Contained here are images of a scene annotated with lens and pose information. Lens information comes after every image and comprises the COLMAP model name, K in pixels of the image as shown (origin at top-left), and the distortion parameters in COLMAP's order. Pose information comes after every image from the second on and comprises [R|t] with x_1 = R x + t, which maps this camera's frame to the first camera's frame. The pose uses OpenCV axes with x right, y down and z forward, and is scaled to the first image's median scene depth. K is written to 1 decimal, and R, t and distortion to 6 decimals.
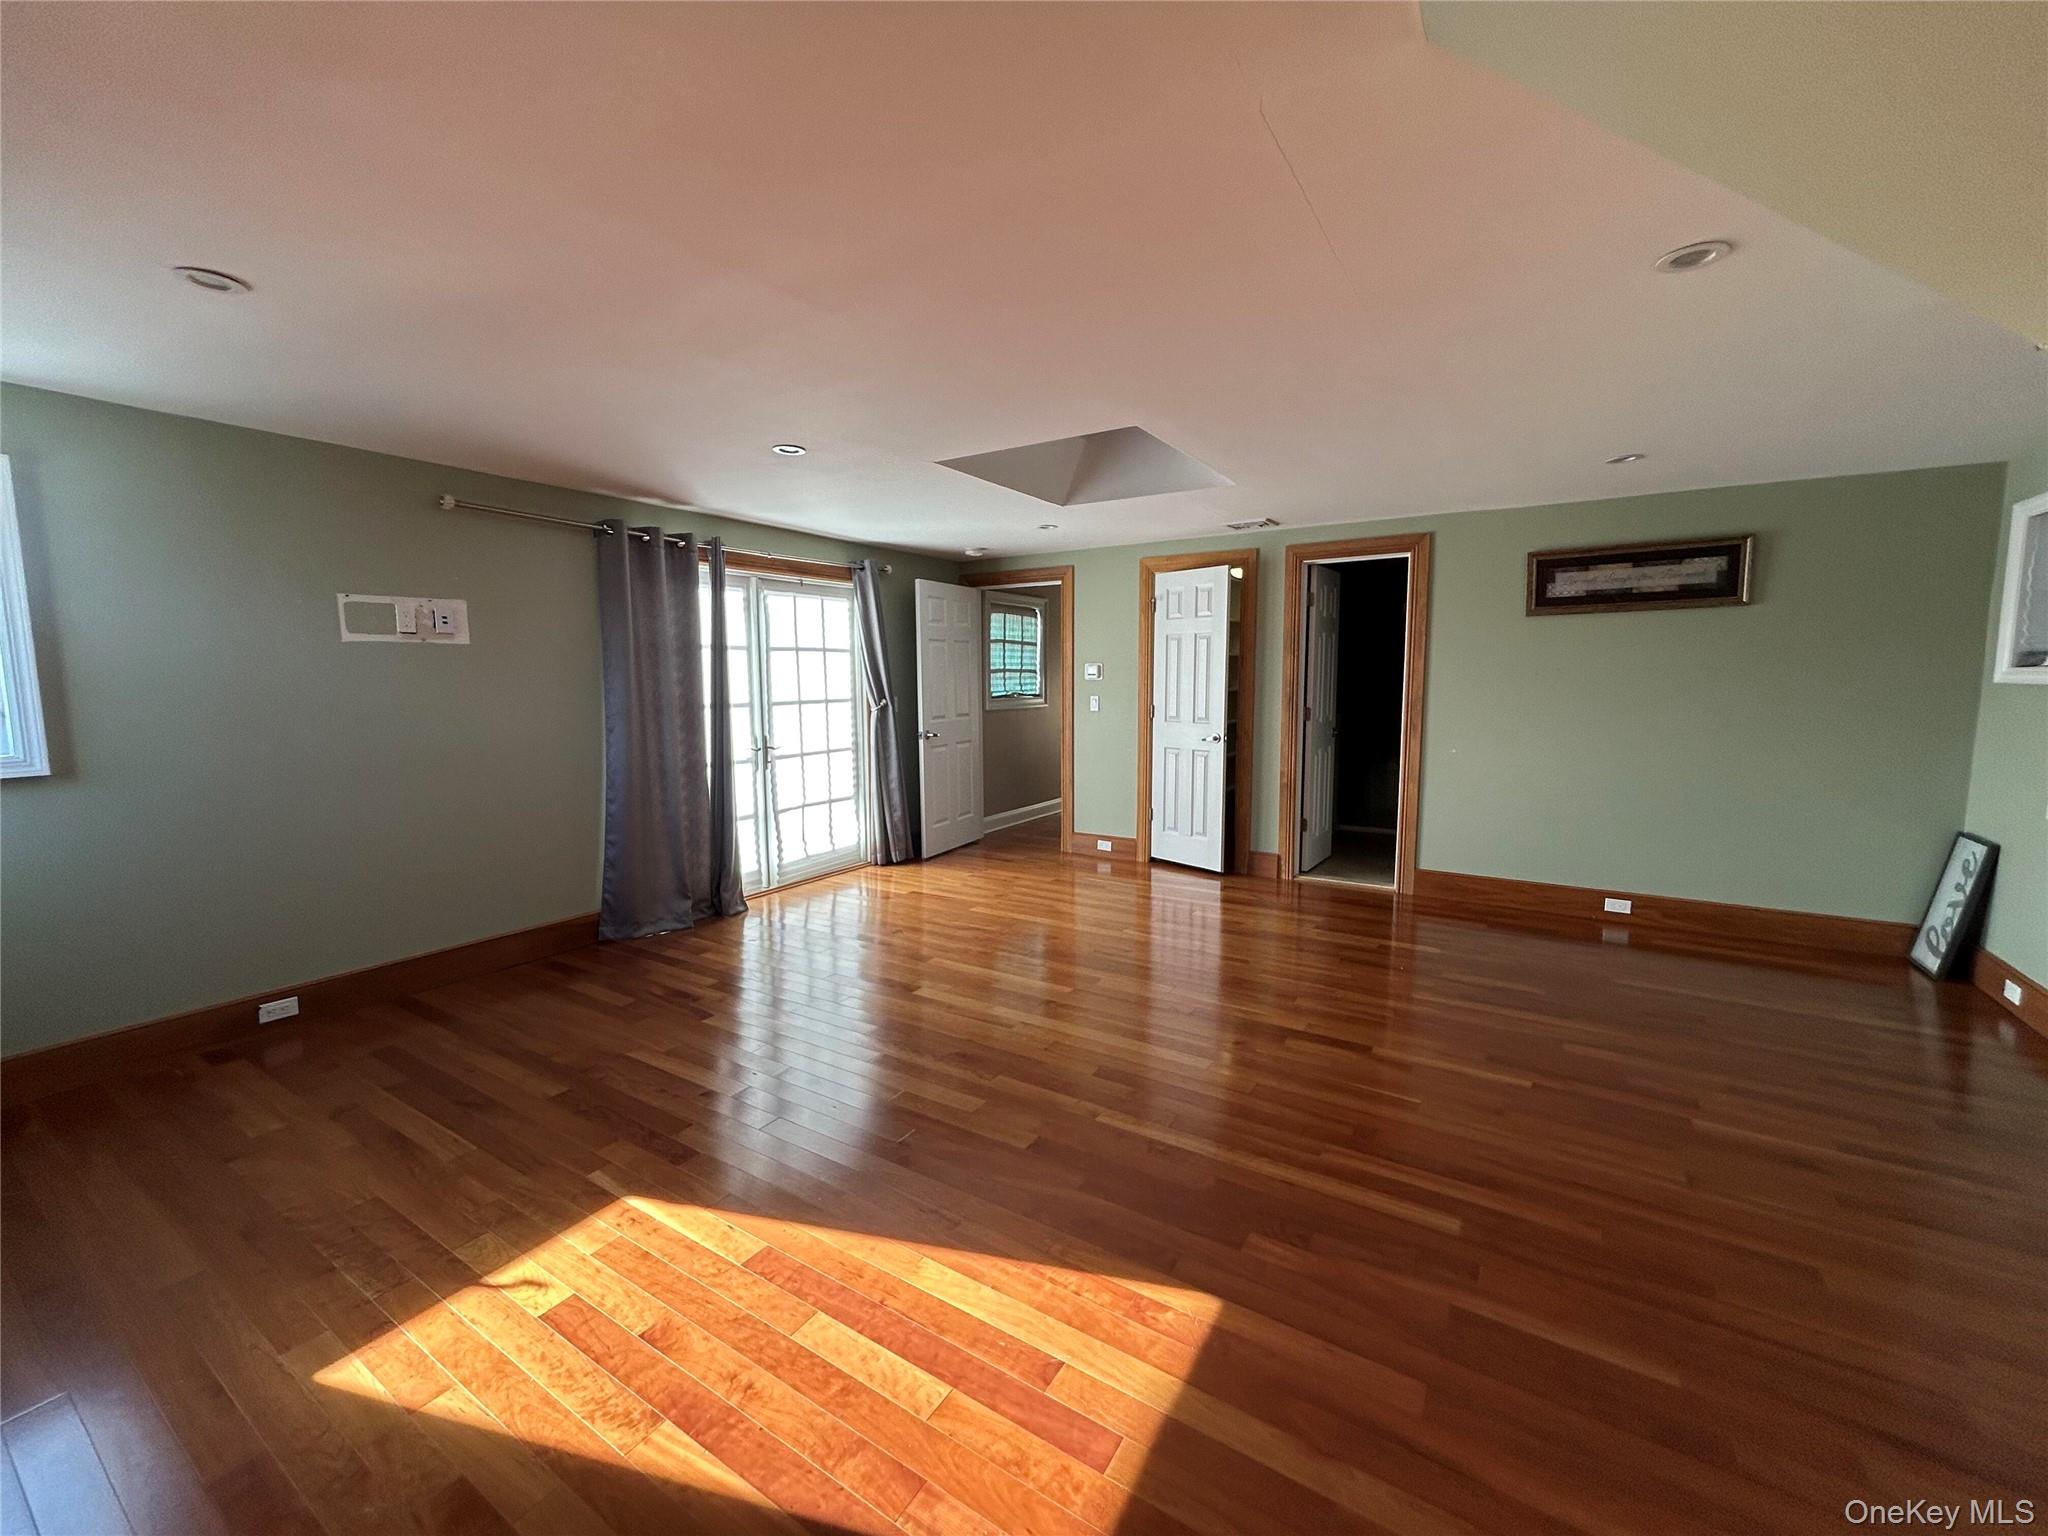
lens RADIAL K [[821.2, 0, 1021.8], [0, 821.2, 762.7], [0, 0, 1]] dist [0.001506, 0.000277]
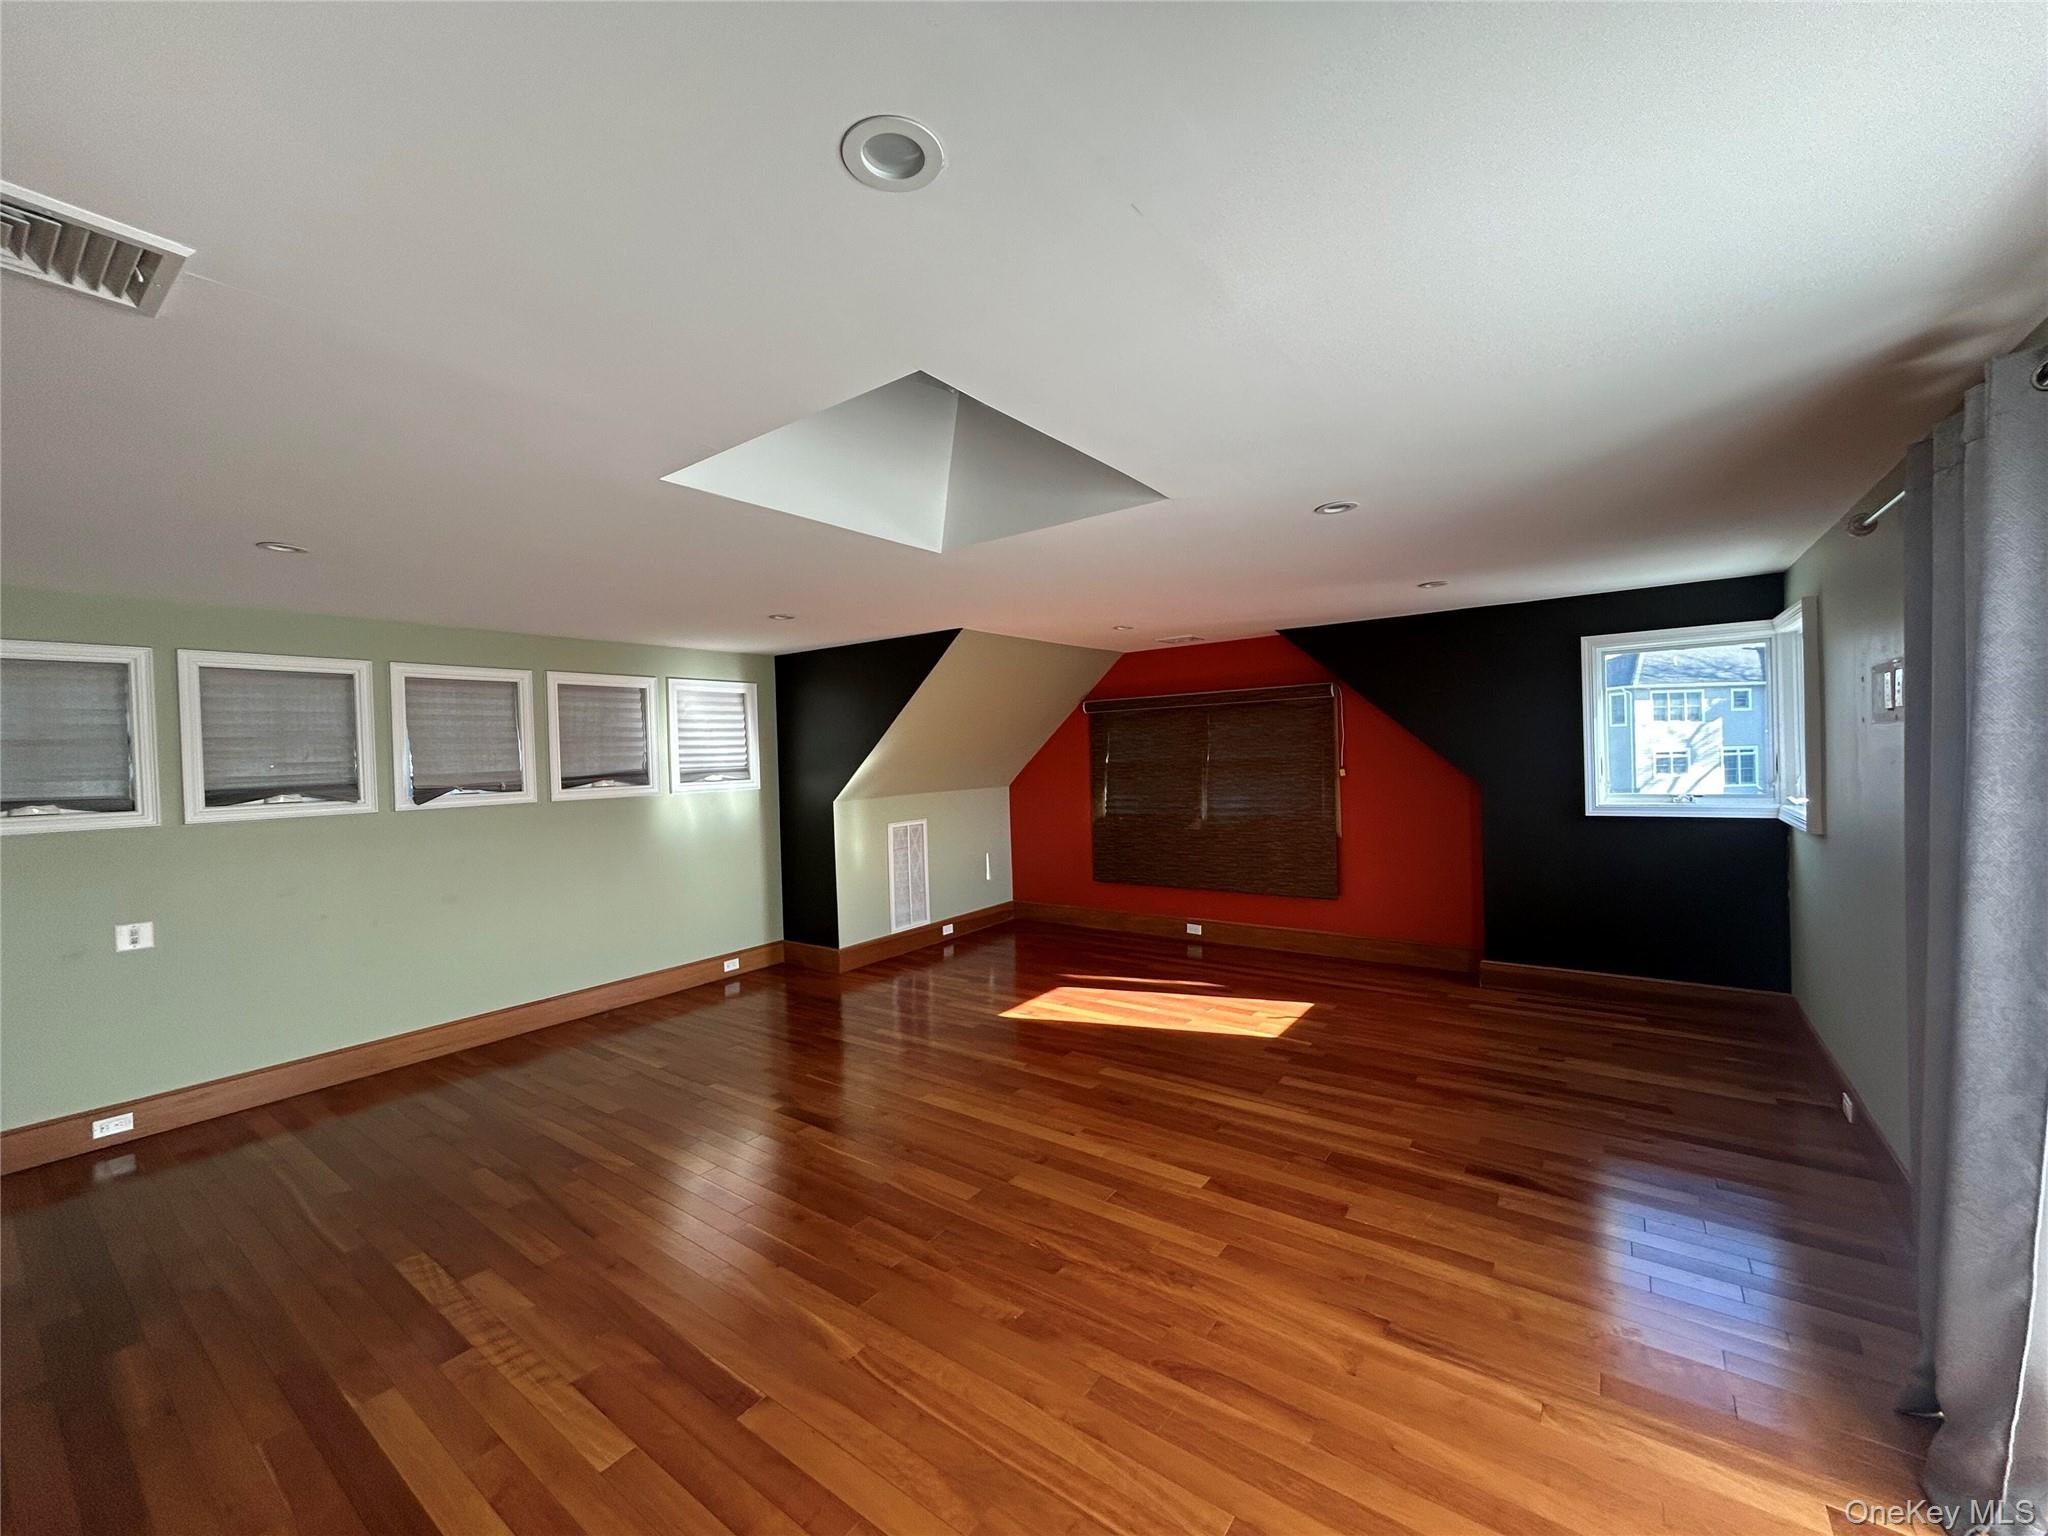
lens RADIAL K [[821.2, 0, 1021.8], [0, 821.2, 762.7], [0, 0, 1]] dist [0.001506, 0.000277]
pose [[-0.997578, 0.033597, 0.060904, -0.019607], [0.040405, 0.992633, 0.114224, -0.446975], [-0.056618, 0.116408, -0.991586, 3.491997]]
